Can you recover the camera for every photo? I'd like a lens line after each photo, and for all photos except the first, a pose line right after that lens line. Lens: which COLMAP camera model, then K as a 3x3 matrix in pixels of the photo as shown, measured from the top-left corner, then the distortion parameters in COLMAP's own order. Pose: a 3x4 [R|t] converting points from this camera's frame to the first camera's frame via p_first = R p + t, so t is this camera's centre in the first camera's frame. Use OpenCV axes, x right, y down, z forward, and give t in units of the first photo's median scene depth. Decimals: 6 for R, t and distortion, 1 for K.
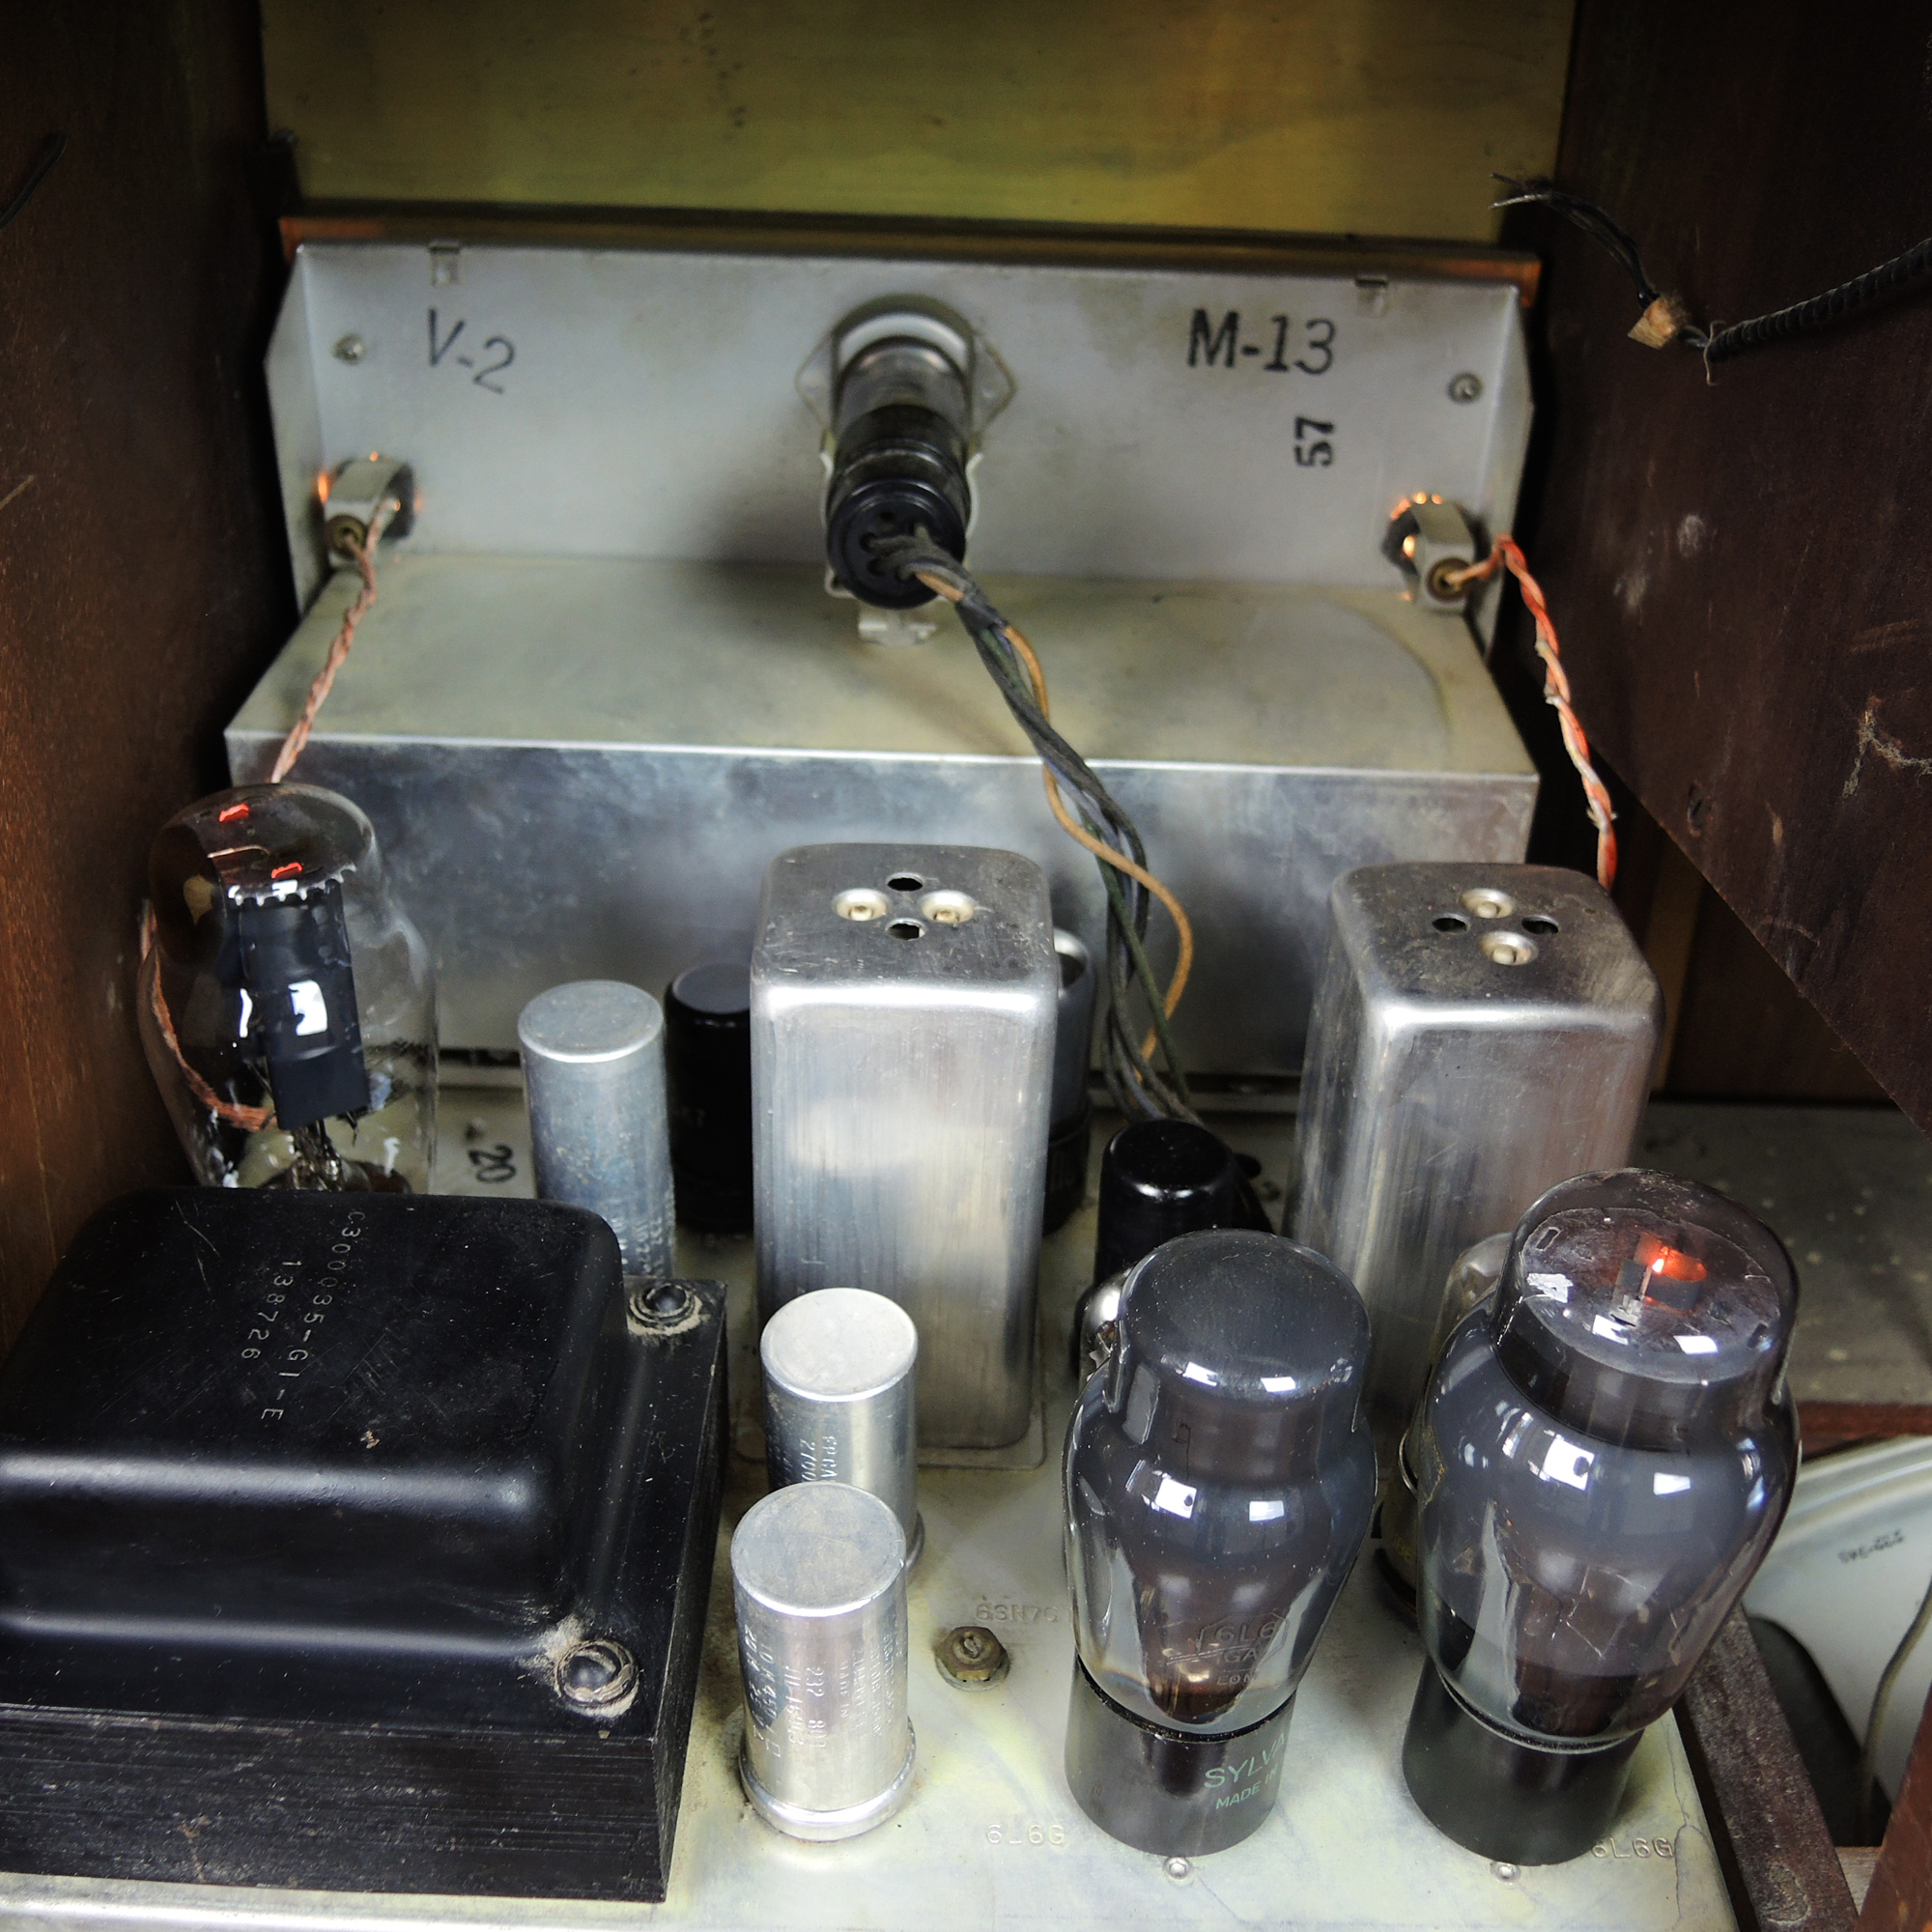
lens RADIAL K [[2112.2, 0, 962.1], [0, 2112.2, 971.2], [0, 0, 1]] dist [-0.006897, 0.000000]
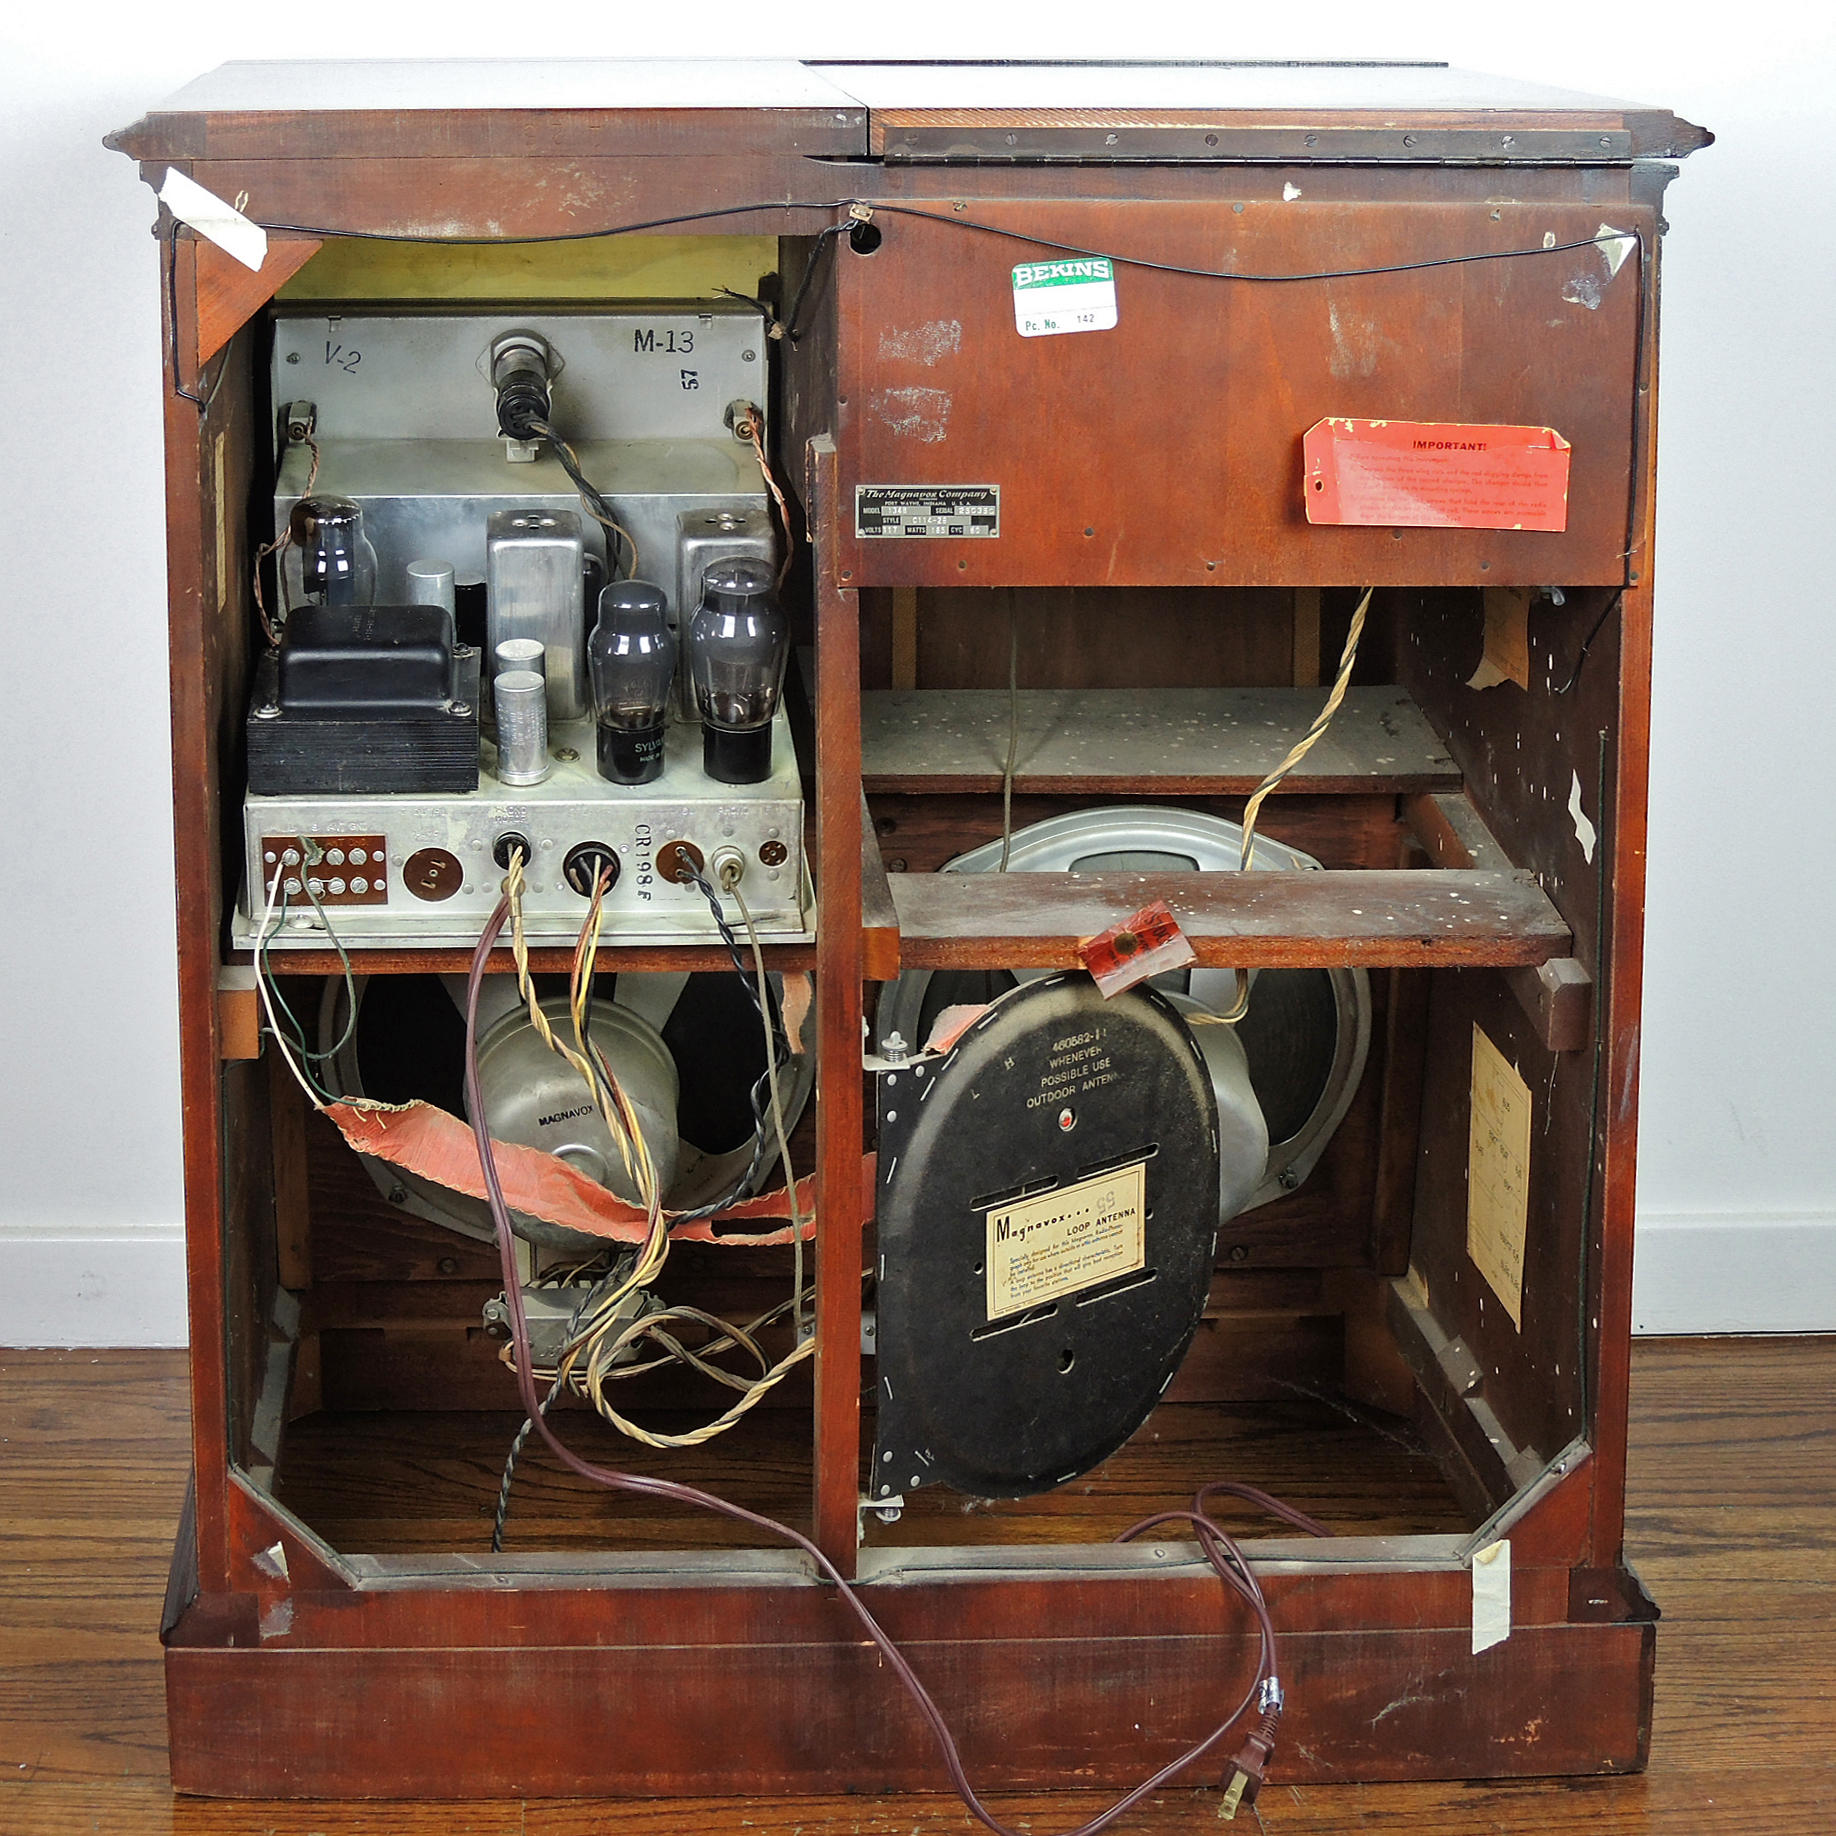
lens RADIAL K [[6689.0, 0, 918.9], [0, 6689.0, 917.2], [0, 0, 1]] dist [0.151346, 0.000000]
pose [[0.997364, -0.045479, 0.056537, -0.038381], [0.056067, 0.977647, -0.202641, 2.152147], [-0.046058, 0.205277, 0.977620, -7.157241]]
